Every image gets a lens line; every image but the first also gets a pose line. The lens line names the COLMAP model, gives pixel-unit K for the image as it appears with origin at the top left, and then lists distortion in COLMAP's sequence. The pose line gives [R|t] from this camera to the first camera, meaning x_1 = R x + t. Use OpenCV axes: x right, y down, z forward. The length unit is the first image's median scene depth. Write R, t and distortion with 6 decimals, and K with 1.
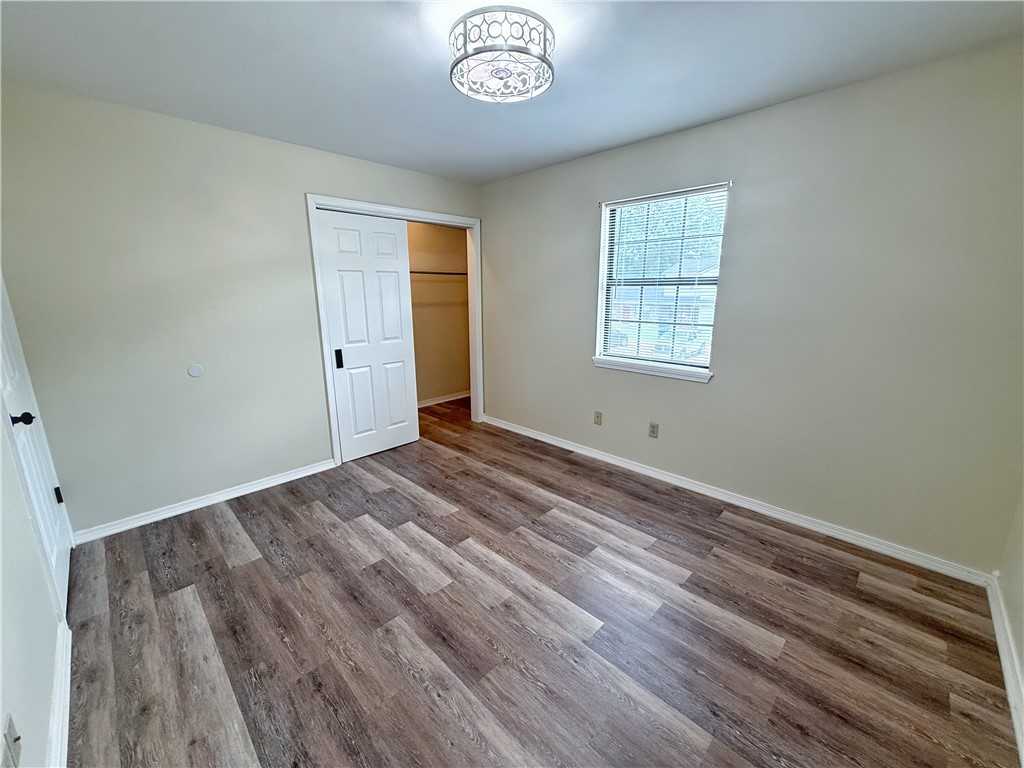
lens RADIAL K [[408.8, 0, 510.2], [0, 408.8, 378.1], [0, 0, 1]] dist [-0.000962, 0.000373]
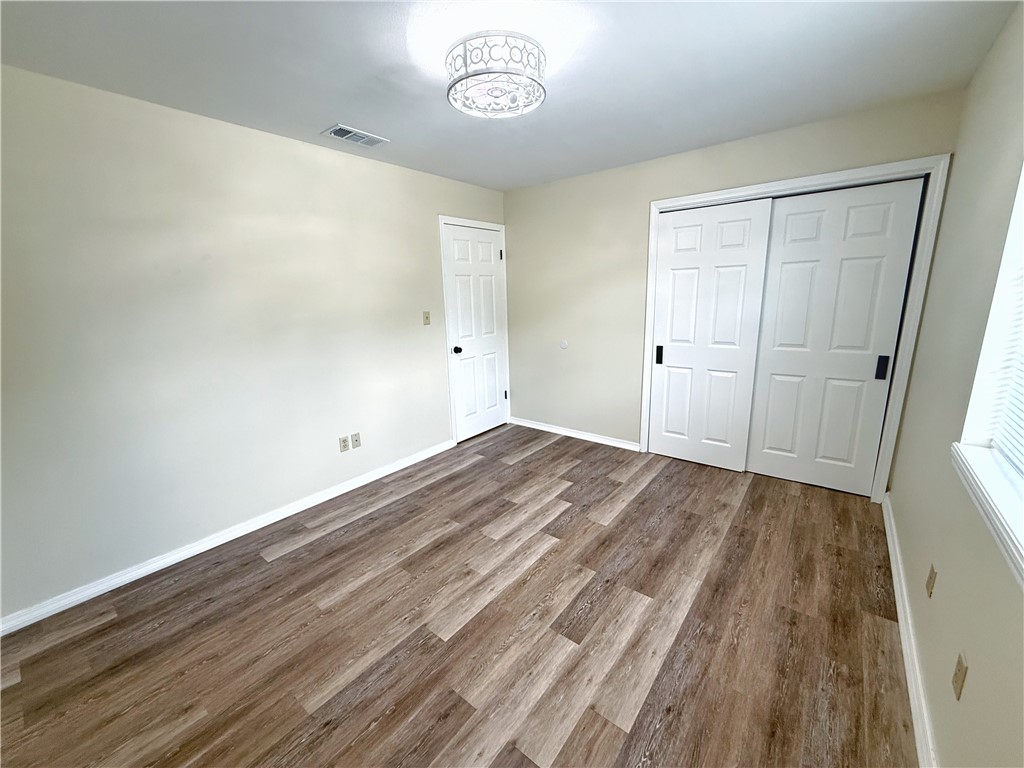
lens RADIAL K [[408.8, 0, 511.8], [0, 408.8, 379.8], [0, 0, 1]] dist [-0.000962, 0.000373]
pose [[0.109831, 0.210319, -0.971444, 0.796669], [-0.179260, 0.965521, 0.188770, -0.162076], [0.977652, 0.153409, 0.143746, 0.688202]]
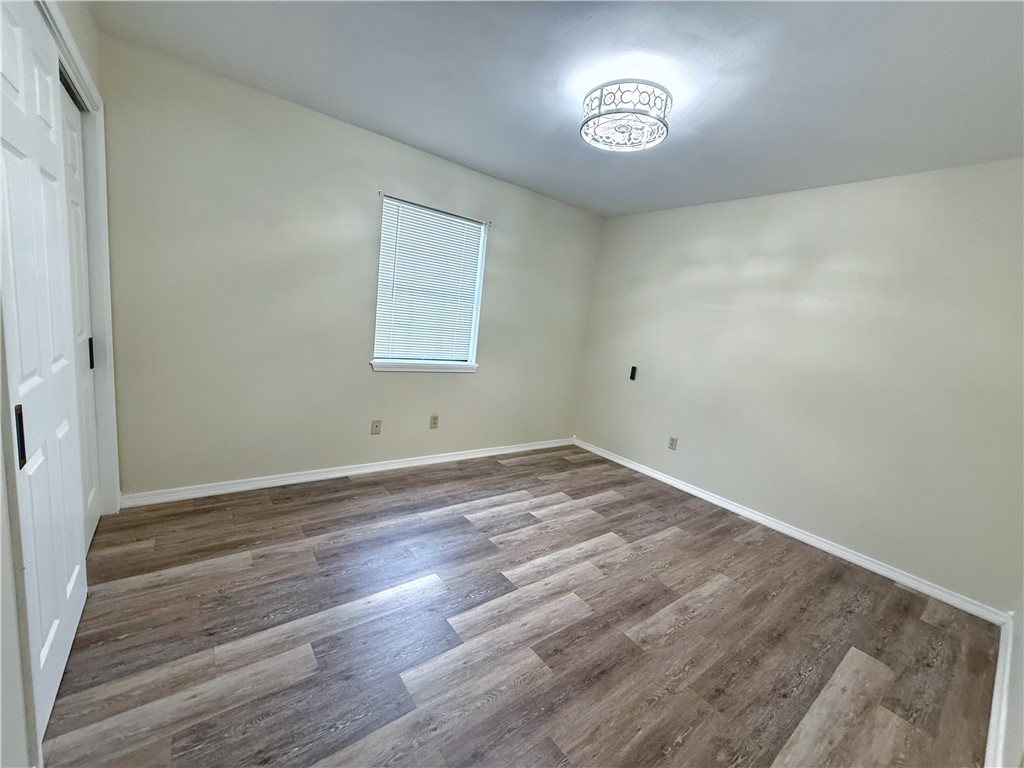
lens RADIAL K [[408.8, 0, 508.2], [0, 408.8, 379.6], [0, 0, 1]] dist [-0.000962, 0.000373]
pose [[0.134885, -0.129844, 0.982317, -0.924373], [0.094560, 0.988539, 0.117682, -0.128450], [-0.986339, 0.077015, 0.145617, 0.834967]]
